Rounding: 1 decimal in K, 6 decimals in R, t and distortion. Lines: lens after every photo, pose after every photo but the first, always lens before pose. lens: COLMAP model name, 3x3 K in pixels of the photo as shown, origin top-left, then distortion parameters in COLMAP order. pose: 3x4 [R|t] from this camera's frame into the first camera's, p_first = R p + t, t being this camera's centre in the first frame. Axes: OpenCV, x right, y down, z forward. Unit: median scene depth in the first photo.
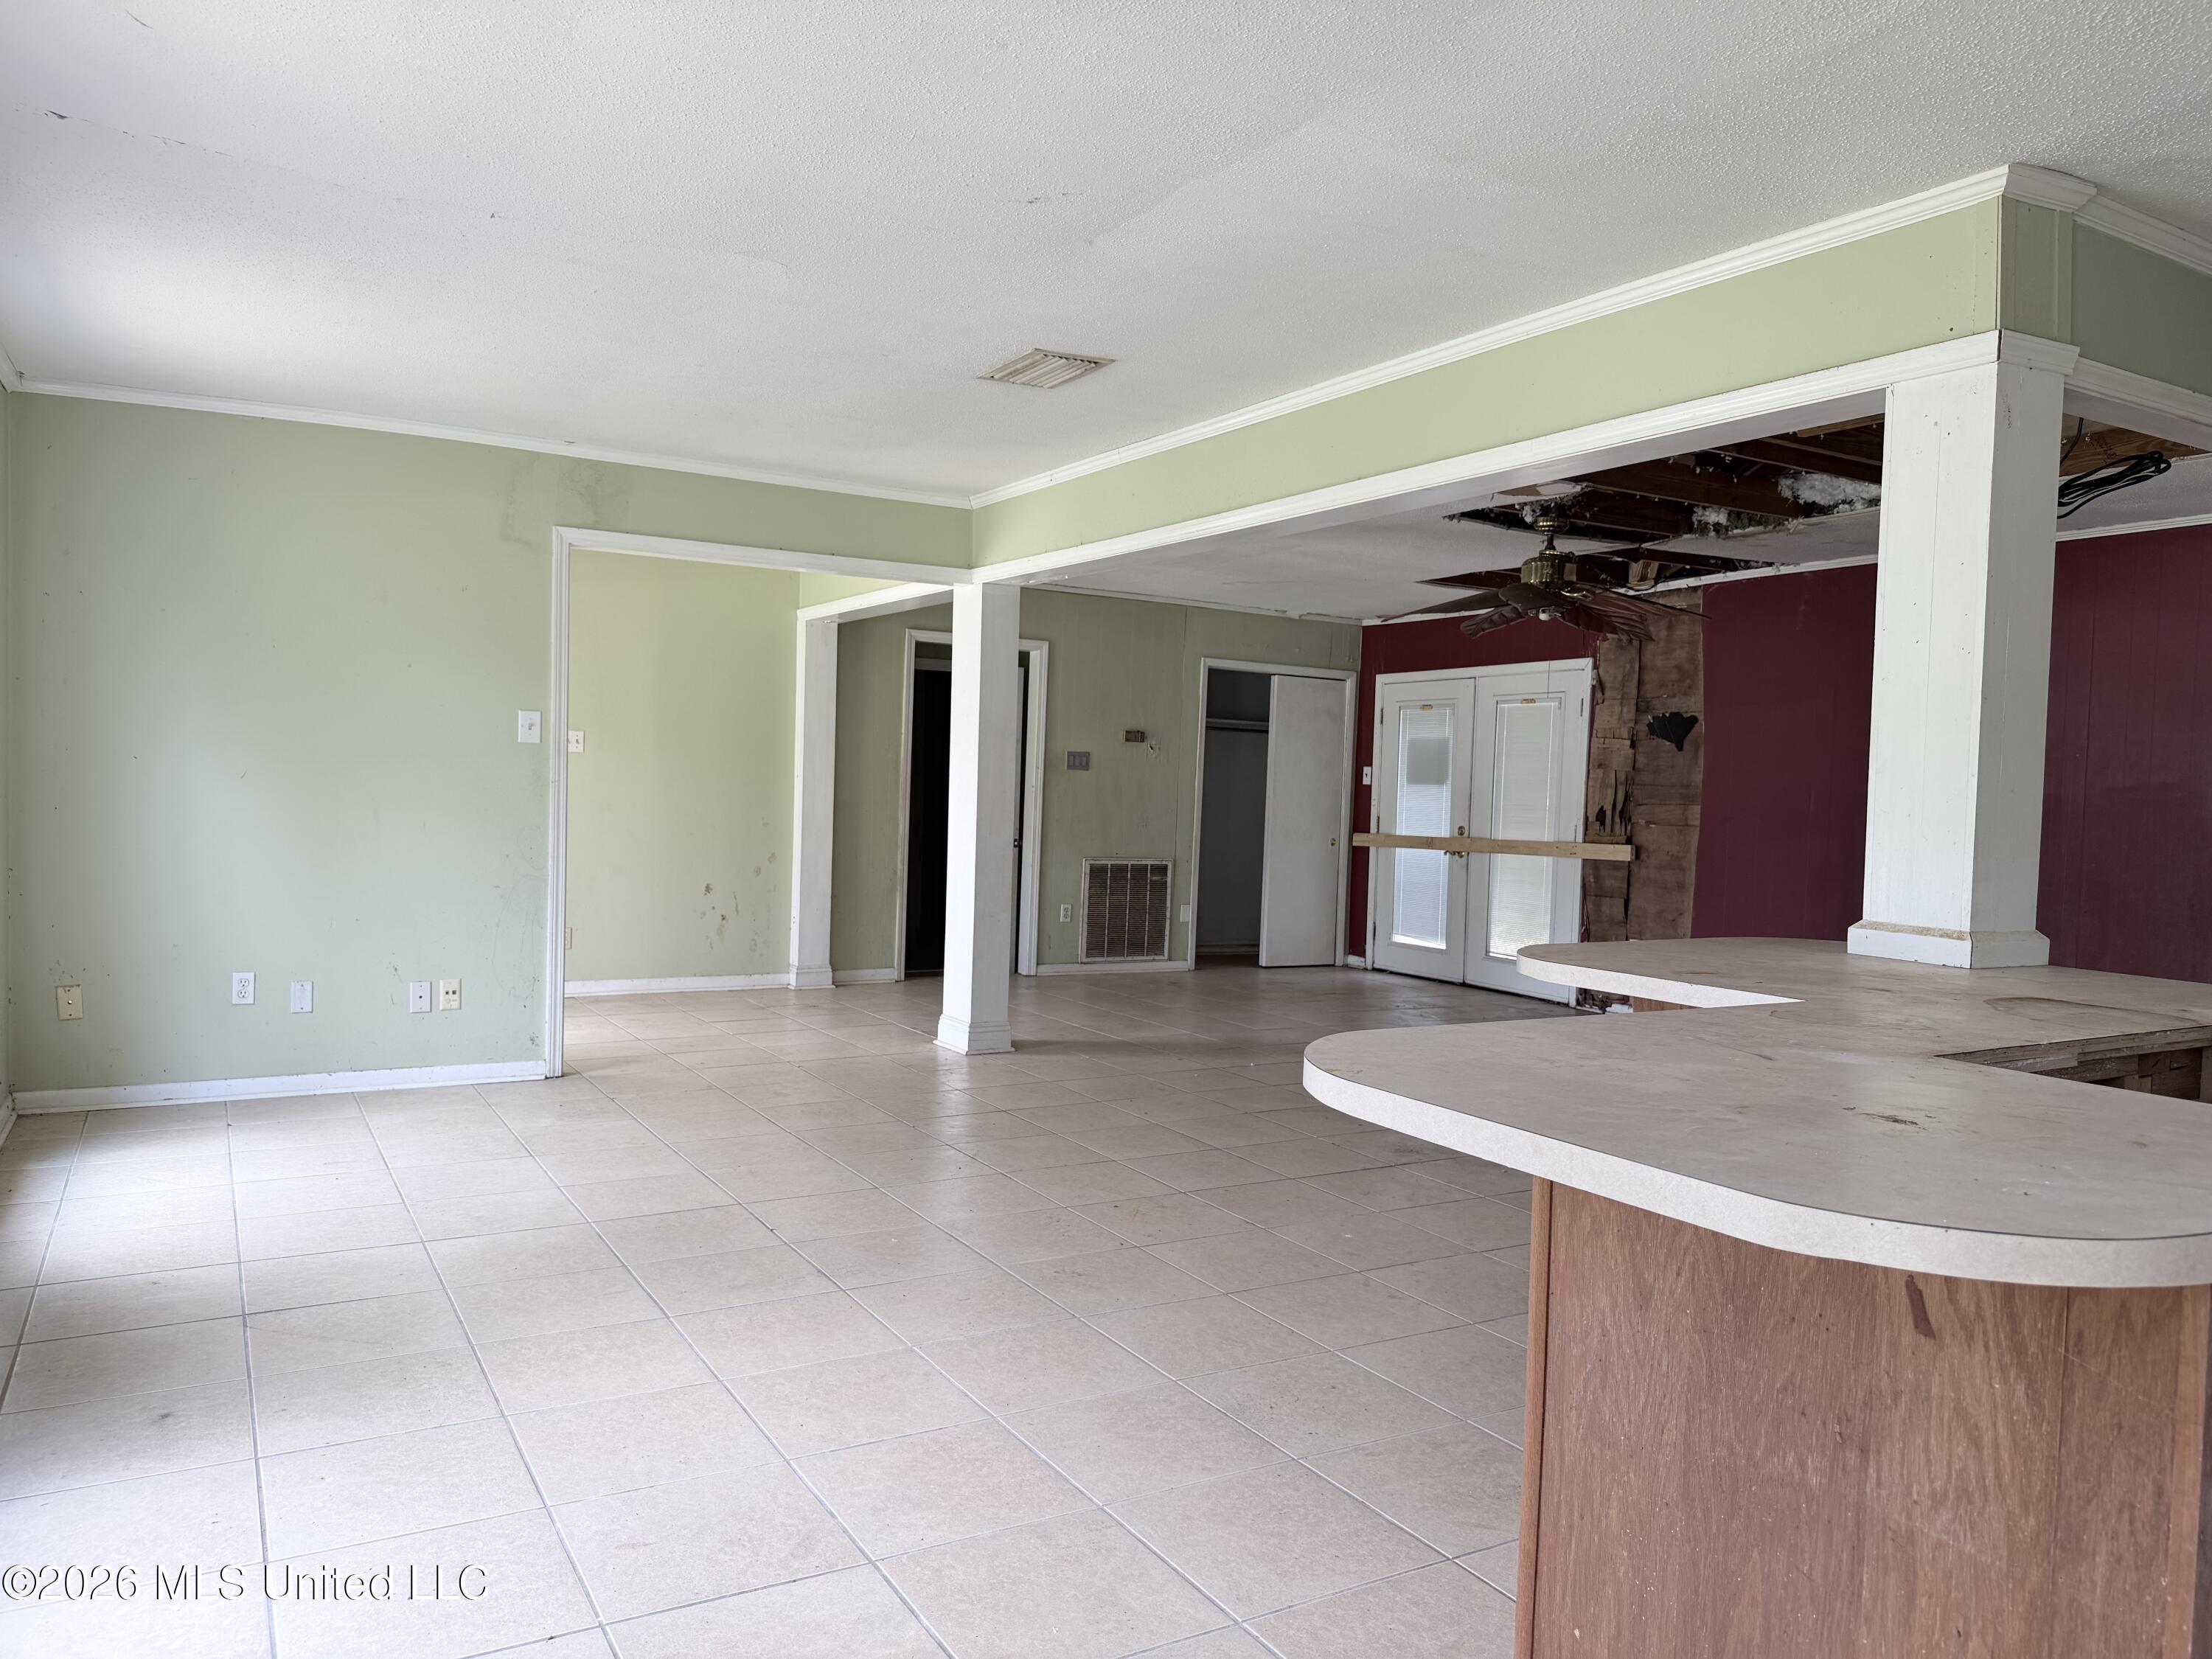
lens RADIAL K [[1563.4, 0, 1113.5], [0, 1563.4, 834.8], [0, 0, 1]] dist [0.049709, -0.045675]
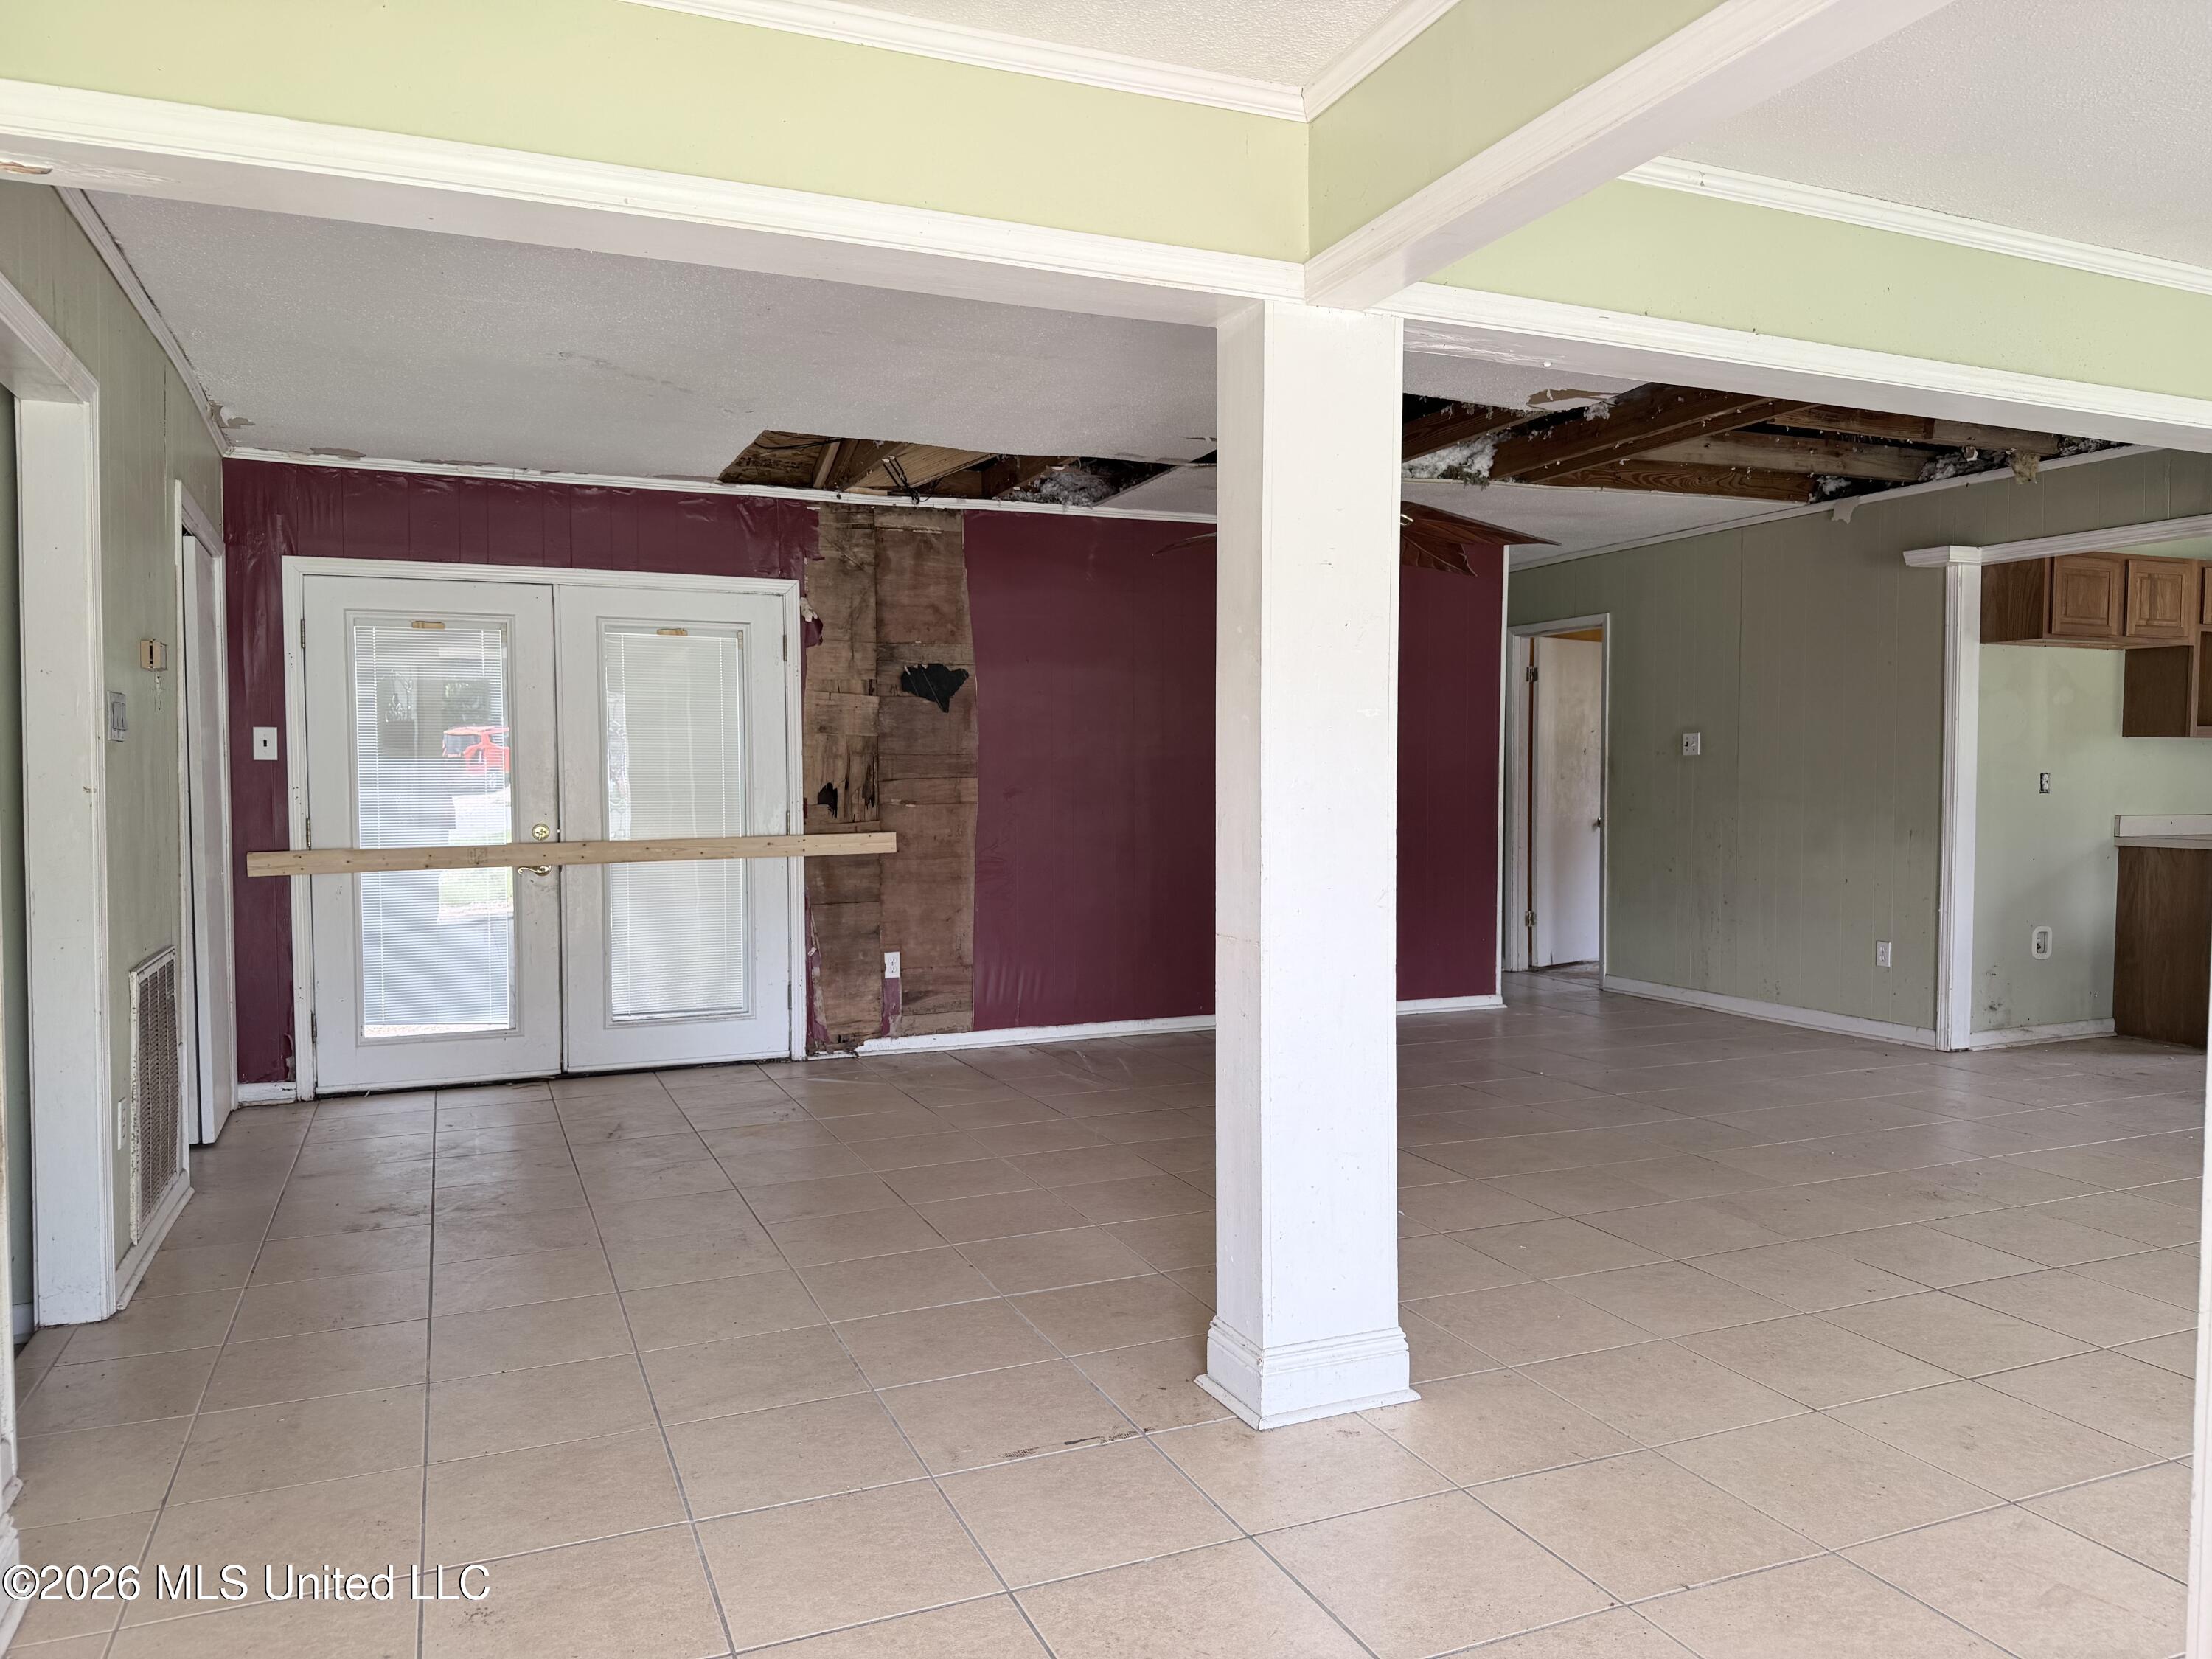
lens RADIAL K [[1563.4, 0, 1107.4], [0, 1563.4, 837.4], [0, 0, 1]] dist [0.049709, -0.045675]
pose [[0.111244, -0.068355, 0.991440, -0.436395], [0.039809, 0.997138, 0.064281, -0.037211], [-0.992995, 0.032317, 0.113647, 0.828242]]
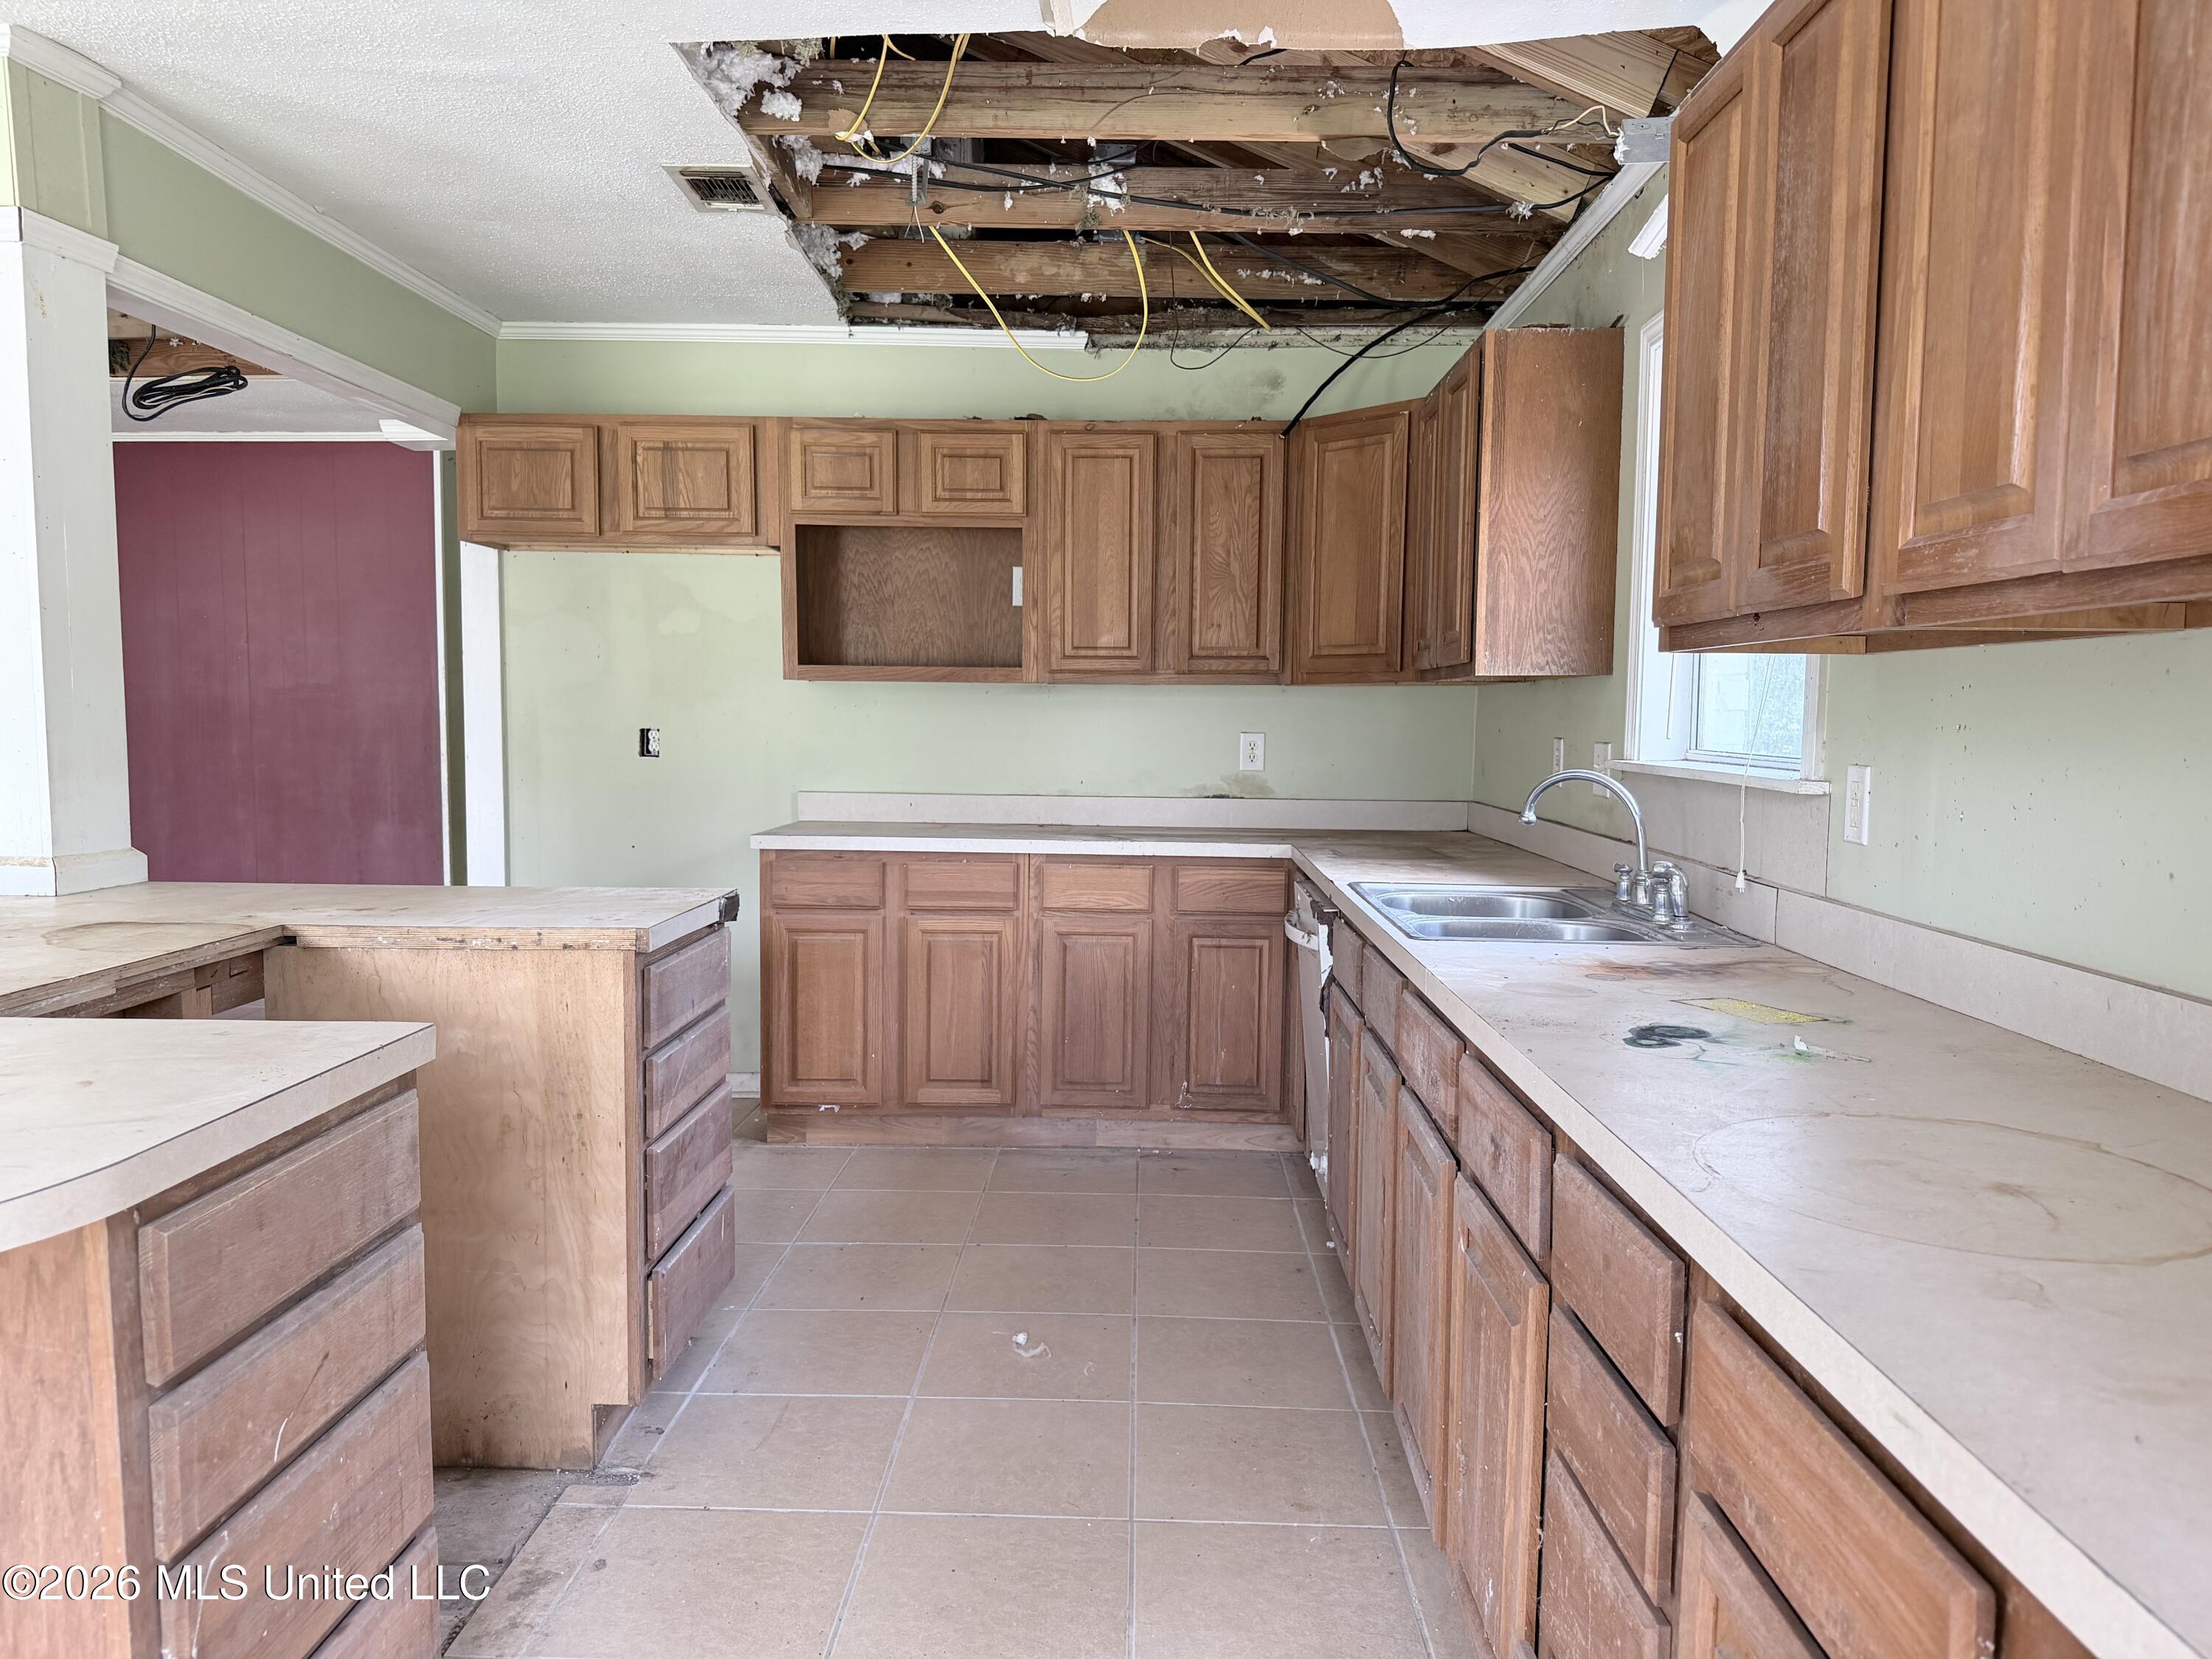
lens RADIAL K [[1563.4, 0, 1116.0], [0, 1563.4, 831.9], [0, 0, 1]] dist [0.049709, -0.045675]
pose [[0.524970, -0.091299, 0.846210, 0.036726], [0.035731, 0.995718, 0.085263, -0.005339], [-0.850370, -0.014525, 0.525984, -0.016040]]
